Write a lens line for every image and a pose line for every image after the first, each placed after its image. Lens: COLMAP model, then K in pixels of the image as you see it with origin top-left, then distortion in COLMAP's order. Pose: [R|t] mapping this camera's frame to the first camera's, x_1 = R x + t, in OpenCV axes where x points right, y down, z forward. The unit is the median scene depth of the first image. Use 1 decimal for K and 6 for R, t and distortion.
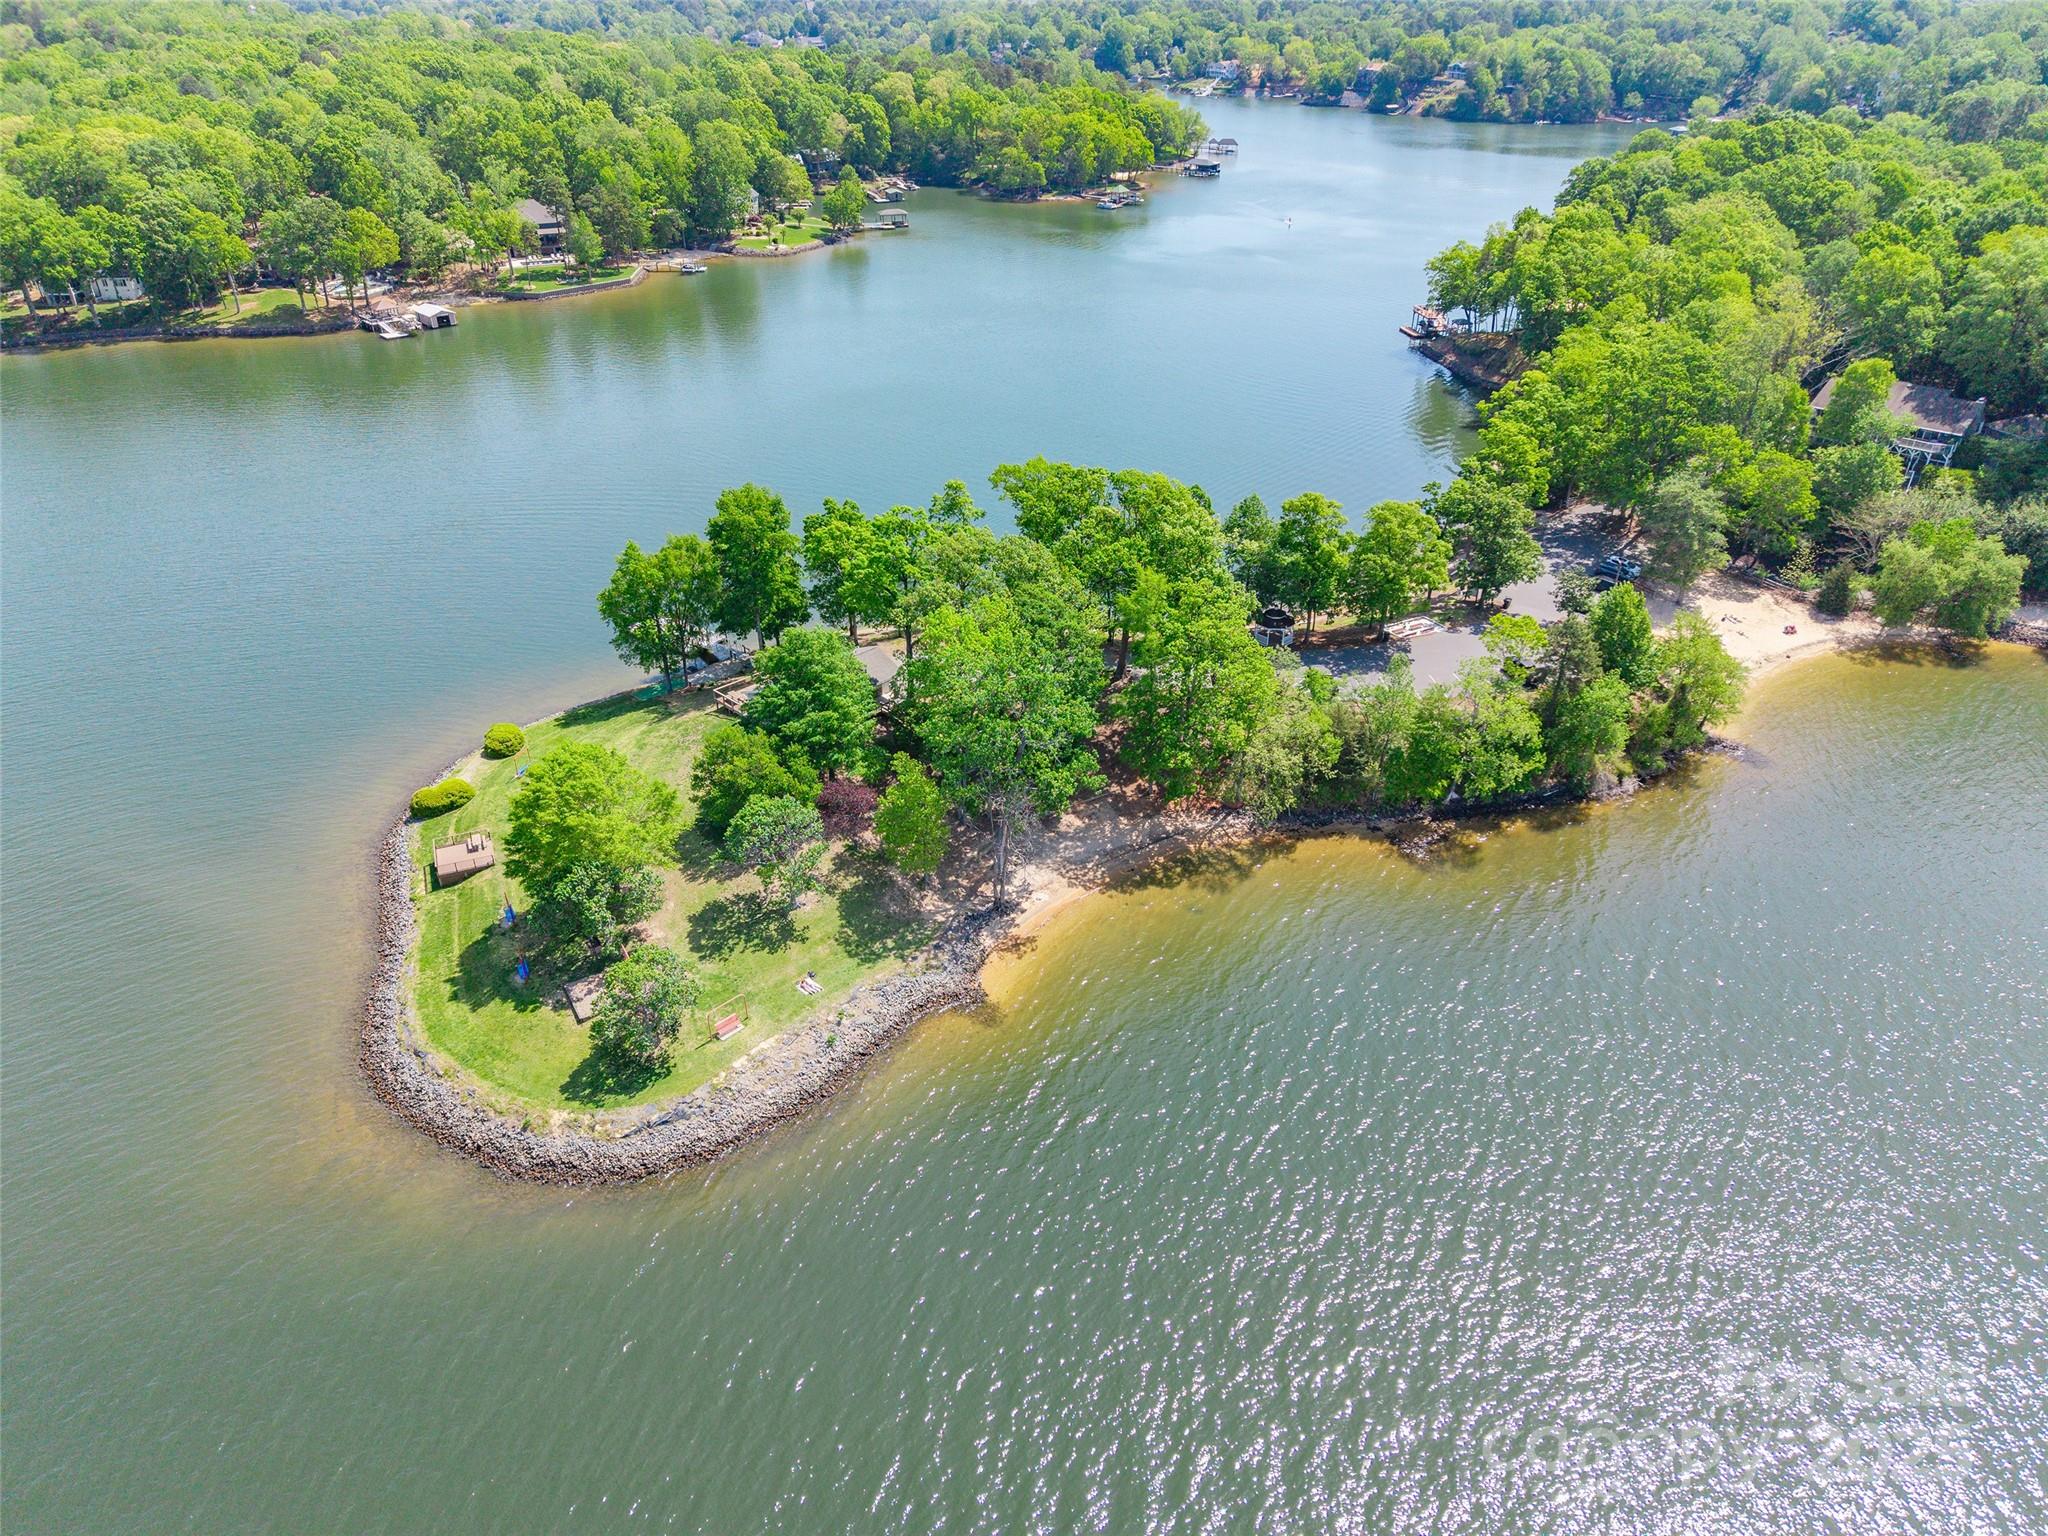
lens RADIAL K [[1380.0, 0, 1030.2], [0, 1380.0, 765.2], [0, 0, 1]] dist [0.073058, -0.092221]
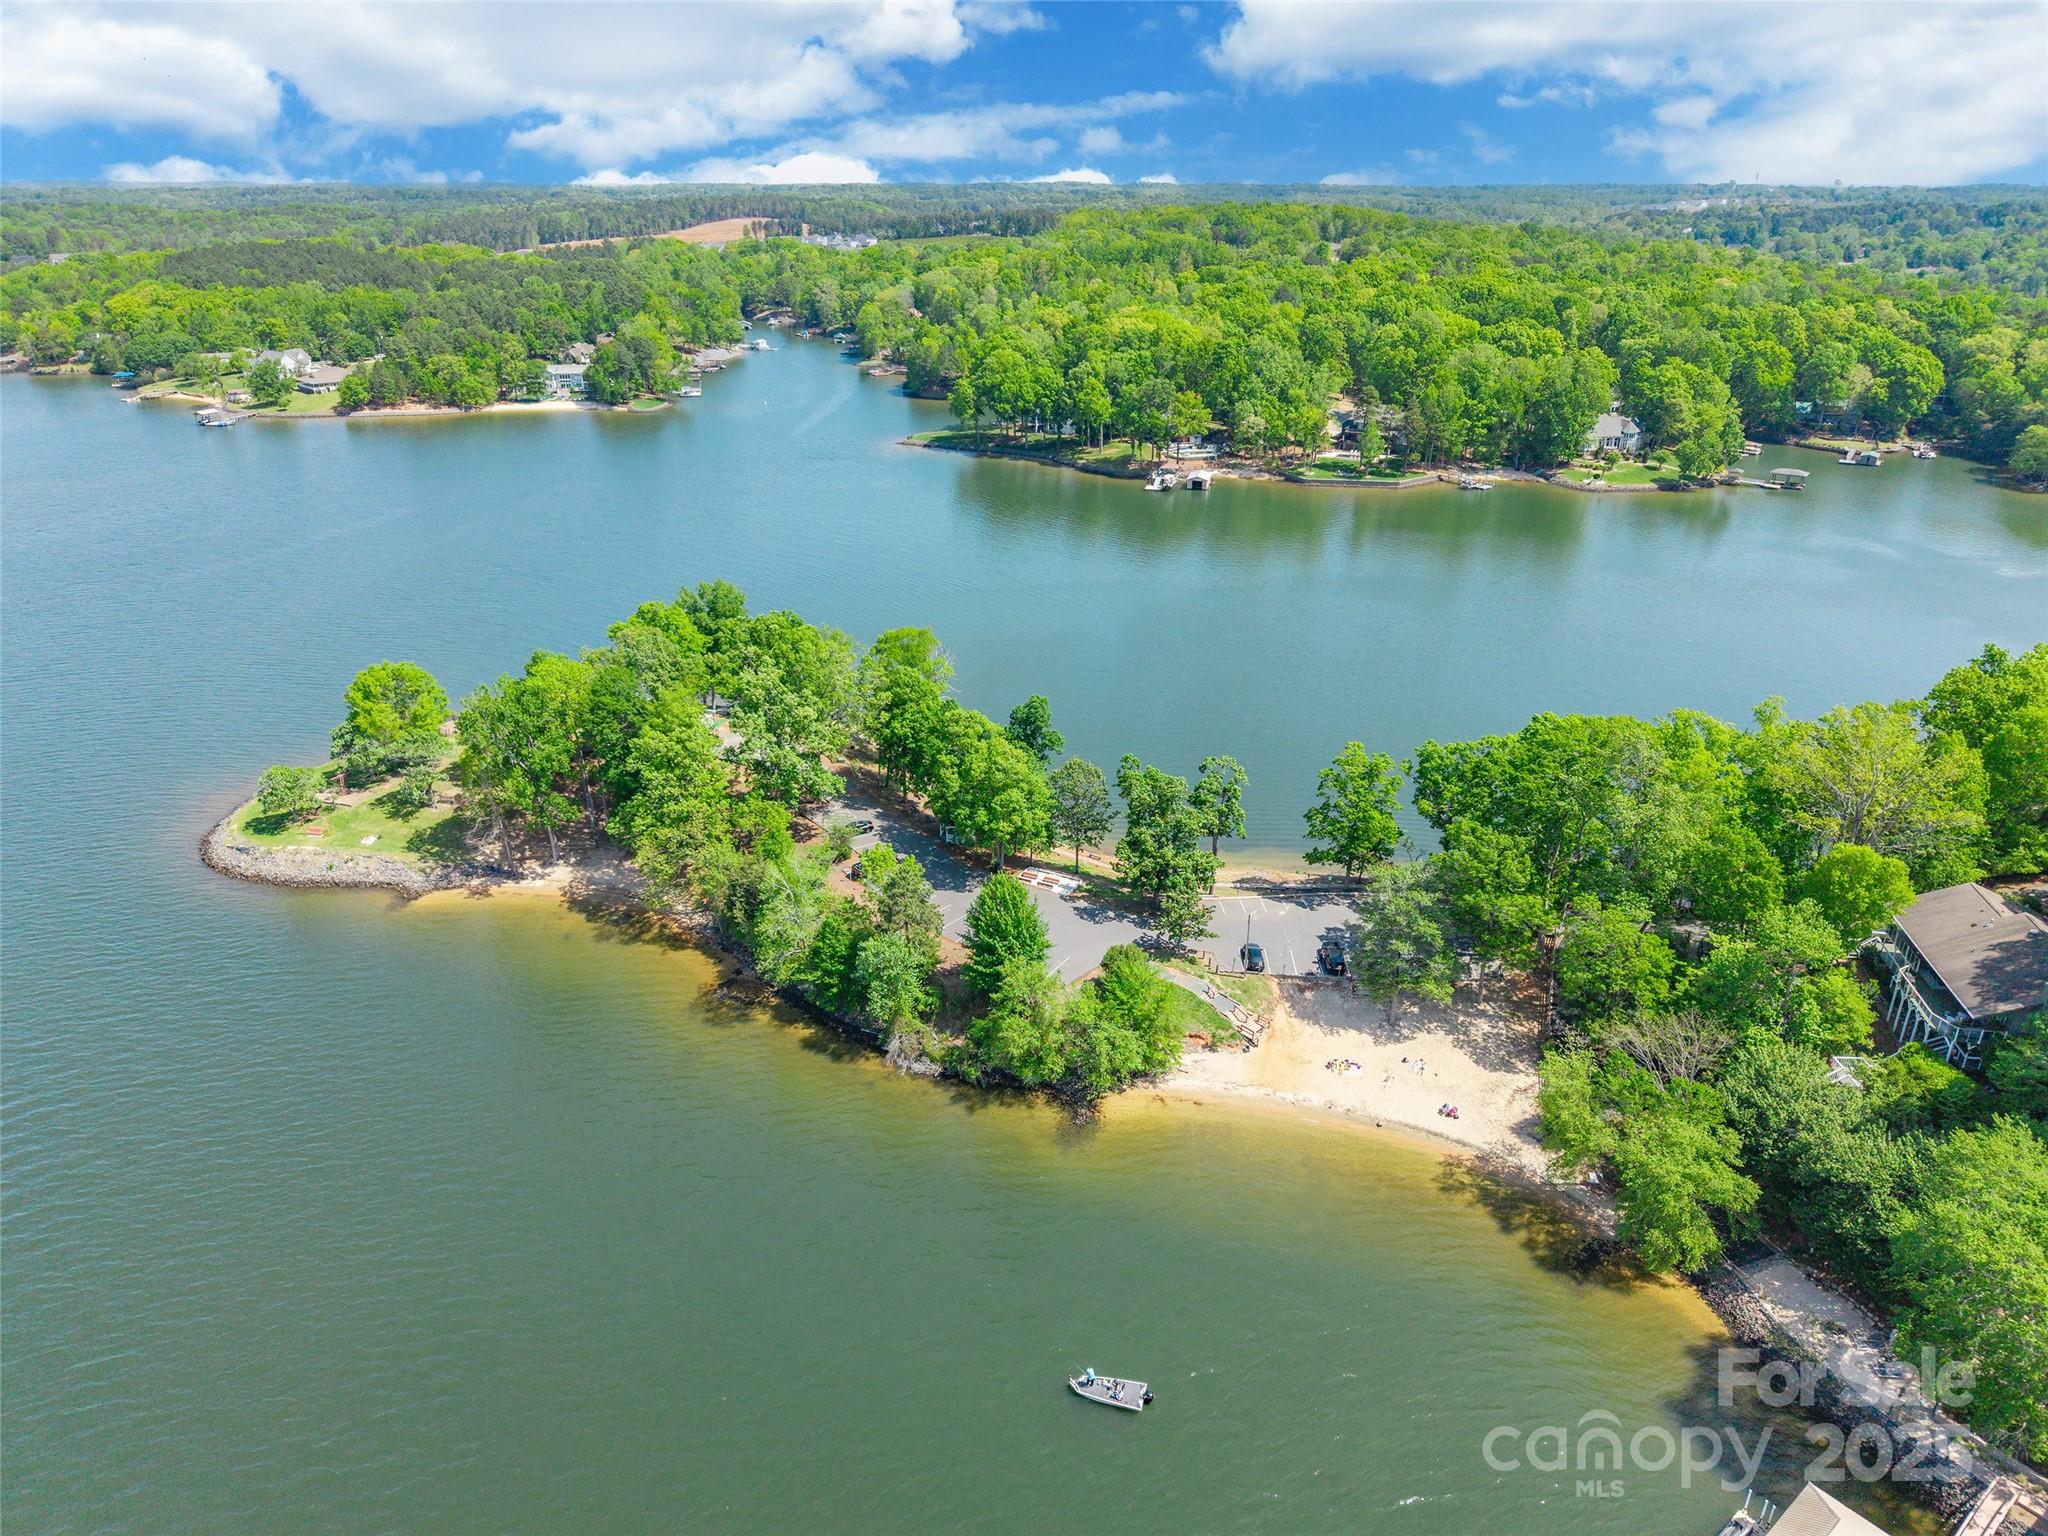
lens RADIAL K [[1399.5, 0, 1024.0], [0, 1399.5, 768.0], [0, 0, 1]] dist [0.008216, 0.001382]
pose [[0.558281, 0.322495, -0.764407, 1.214948], [-0.415814, 0.906050, 0.078565, -0.295230], [0.717928, 0.273990, 0.639929, 0.402668]]
